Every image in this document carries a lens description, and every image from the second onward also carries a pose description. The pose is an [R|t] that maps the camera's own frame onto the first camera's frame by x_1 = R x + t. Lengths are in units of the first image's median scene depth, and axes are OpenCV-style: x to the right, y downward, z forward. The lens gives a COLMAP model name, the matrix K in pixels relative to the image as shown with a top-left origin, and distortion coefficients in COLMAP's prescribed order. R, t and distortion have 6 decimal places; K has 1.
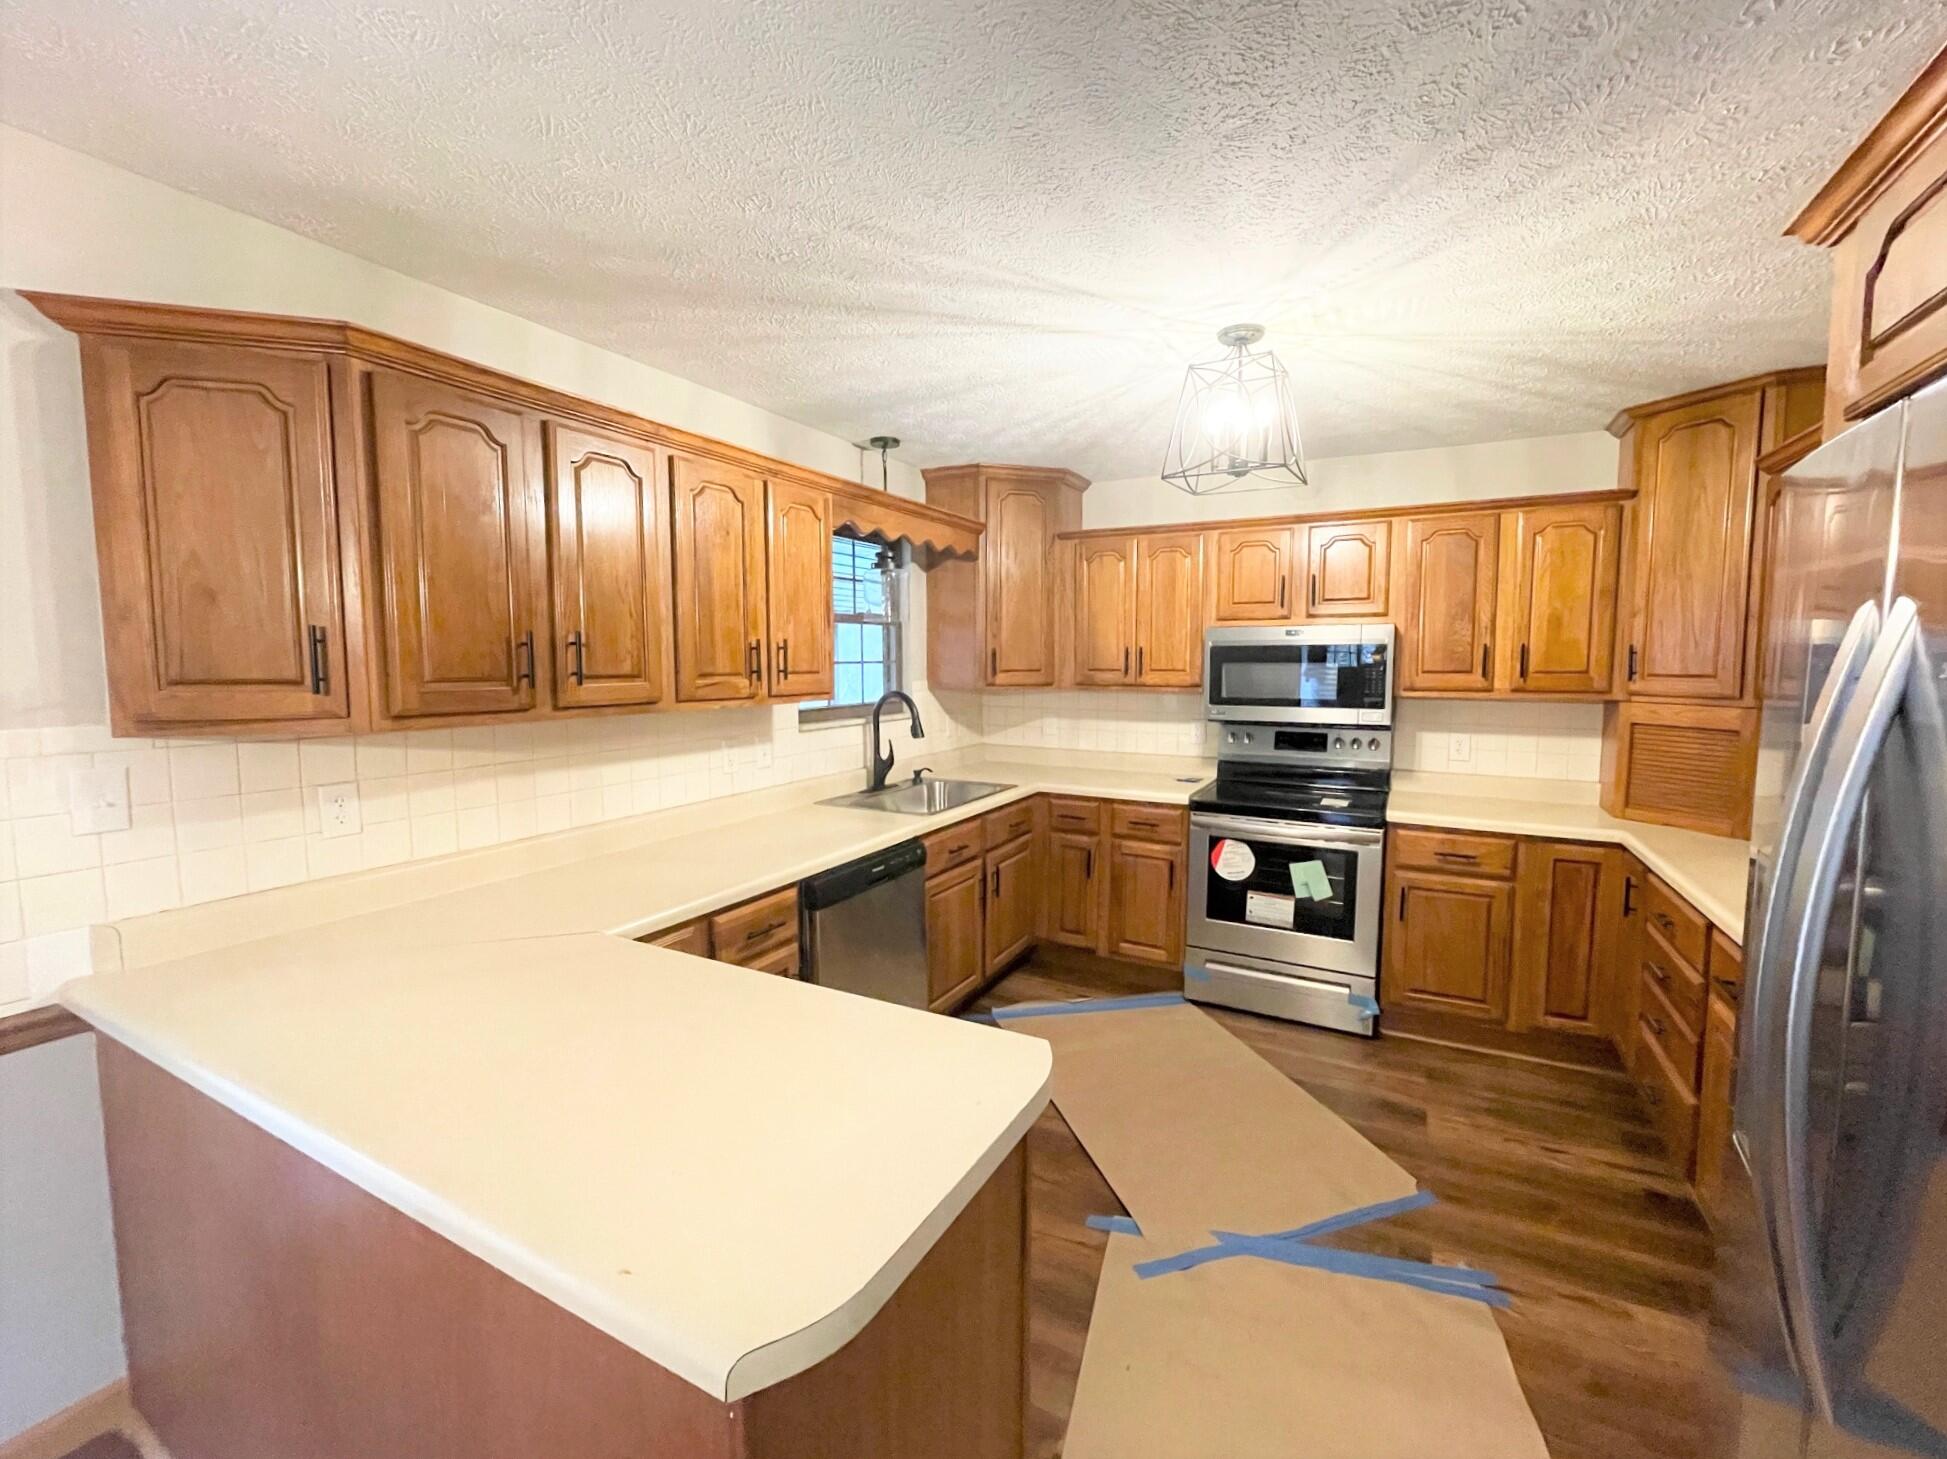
lens RADIAL K [[809.7, 0, 973.5], [0, 809.7, 729.5], [0, 0, 1]] dist [-0.016420, -0.000032]
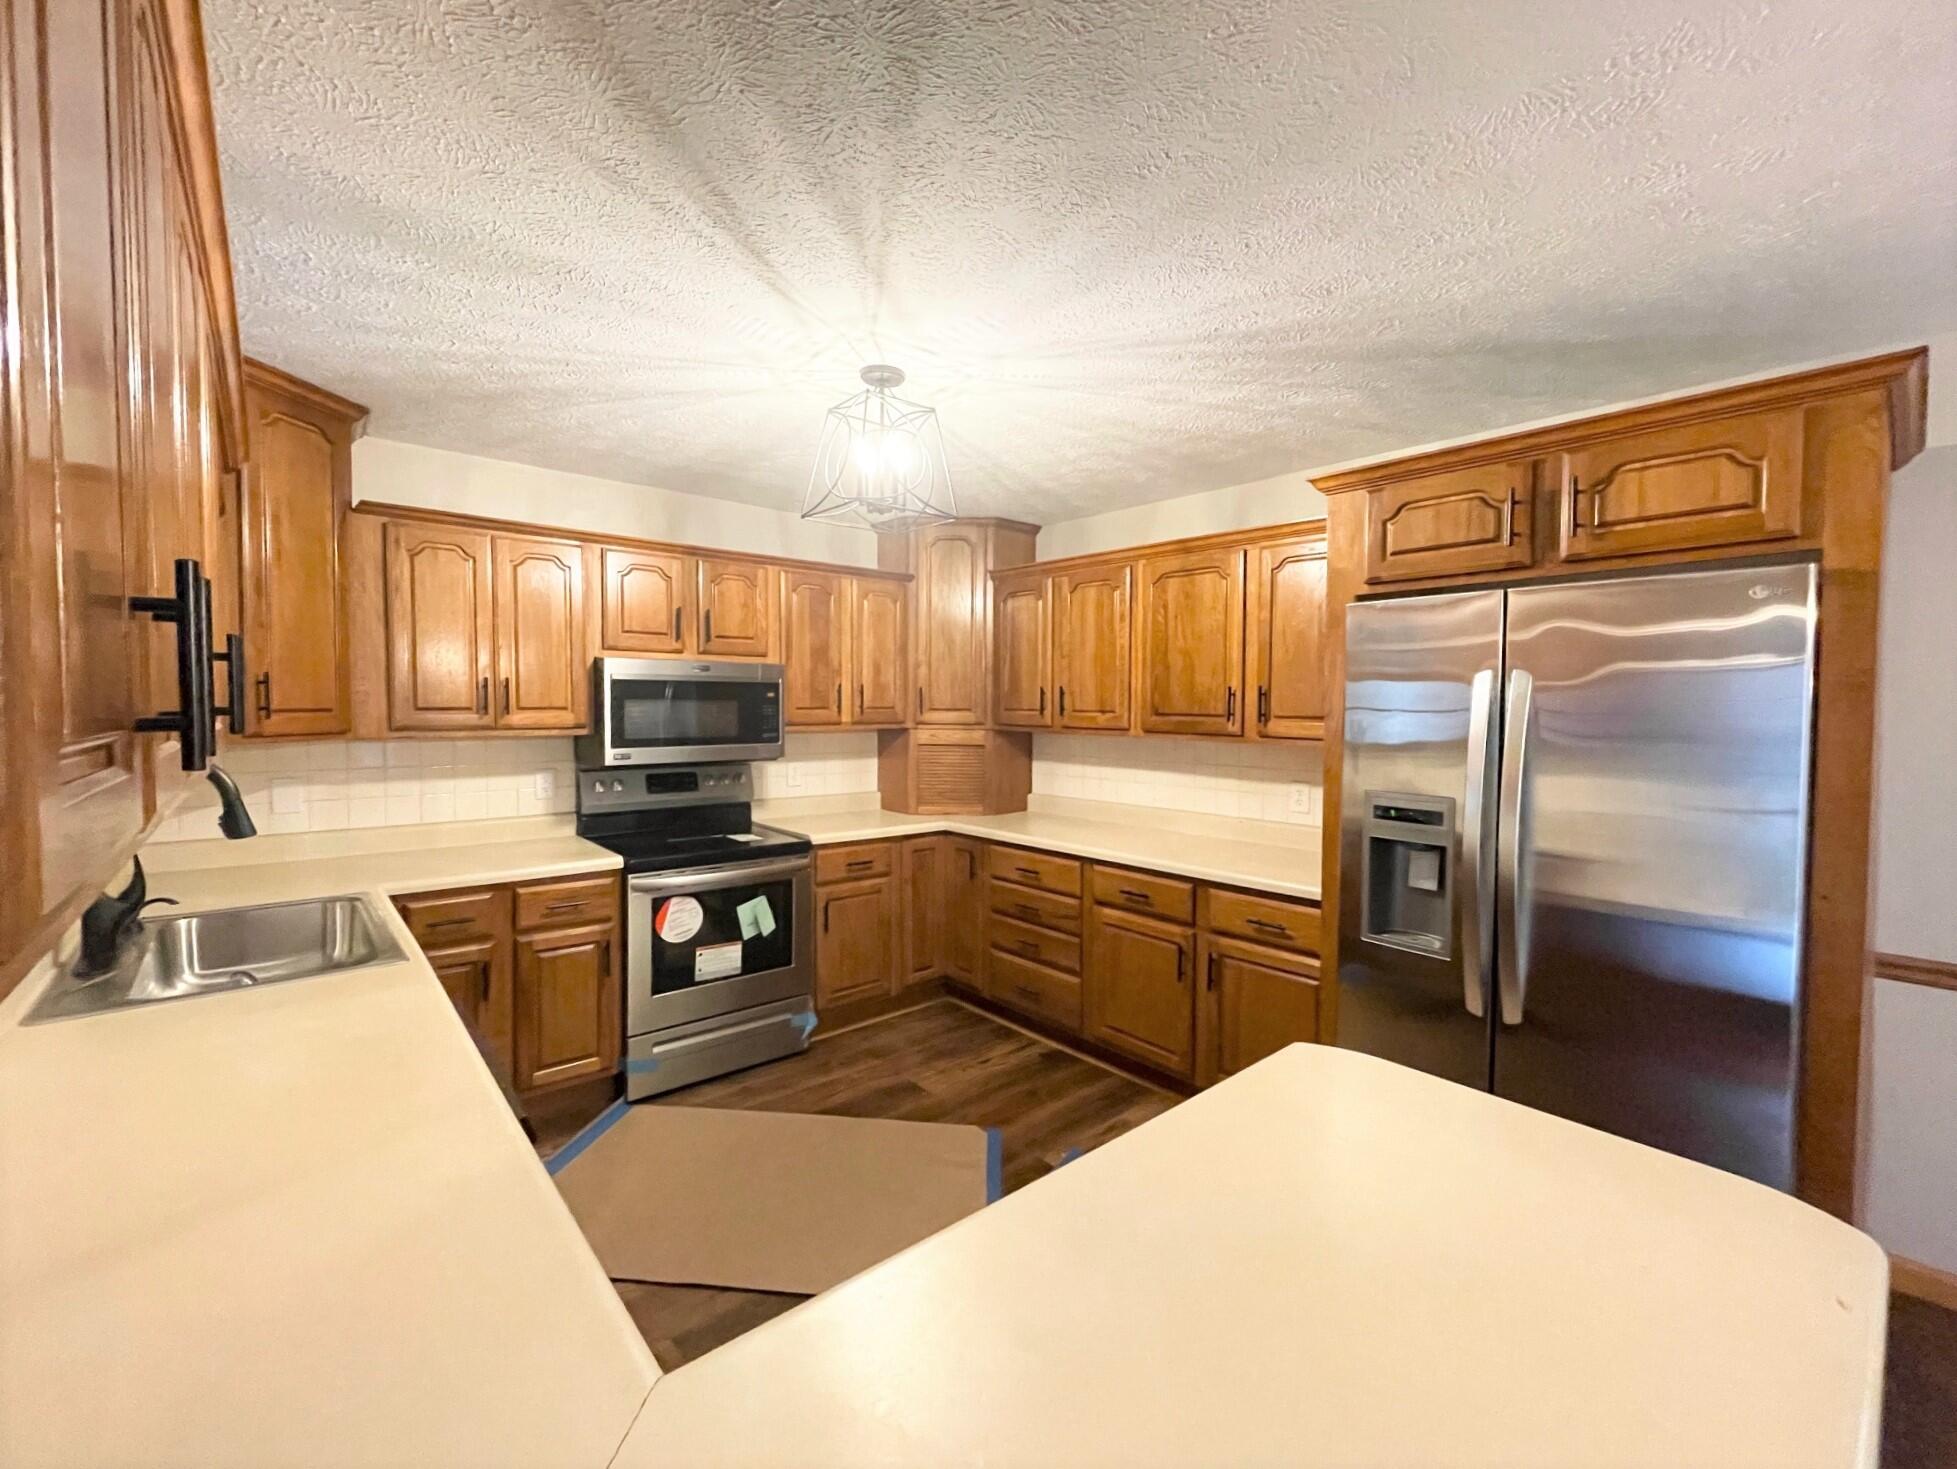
lens RADIAL K [[810.7, 0, 978.5], [0, 810.7, 734.5], [0, 0, 1]] dist [-0.000656, 0.000030]
pose [[0.352723, -0.036024, 0.935034, -0.410076], [0.072310, 0.997320, 0.011146, -0.029910], [-0.932930, 0.063681, 0.354382, 0.374887]]
